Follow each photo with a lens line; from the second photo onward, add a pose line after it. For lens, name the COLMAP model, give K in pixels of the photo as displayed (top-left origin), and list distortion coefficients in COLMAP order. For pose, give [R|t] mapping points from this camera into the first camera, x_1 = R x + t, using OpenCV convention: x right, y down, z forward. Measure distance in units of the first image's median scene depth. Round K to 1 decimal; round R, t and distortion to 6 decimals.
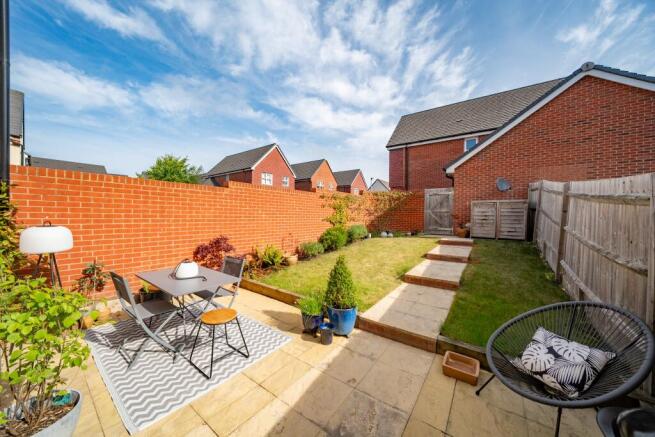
lens RADIAL K [[223.2, 0, 327.5], [0, 223.2, 218.5], [0, 0, 1]] dist [-0.032962, 0.000016]
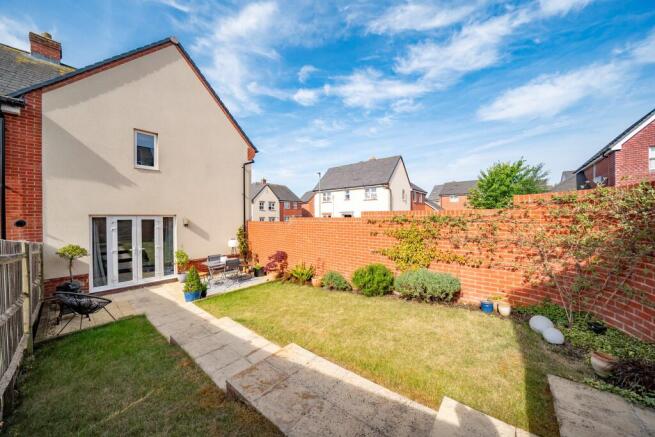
lens RADIAL K [[231.9, 0, 323.9], [0, 231.9, 219.0], [0, 0, 1]] dist [-0.000202, -0.000053]
pose [[-0.087207, -0.002992, -0.996186, 0.790264], [-0.013246, 0.999911, -0.001844, -0.103640], [0.996102, 0.013035, -0.087238, 0.903622]]
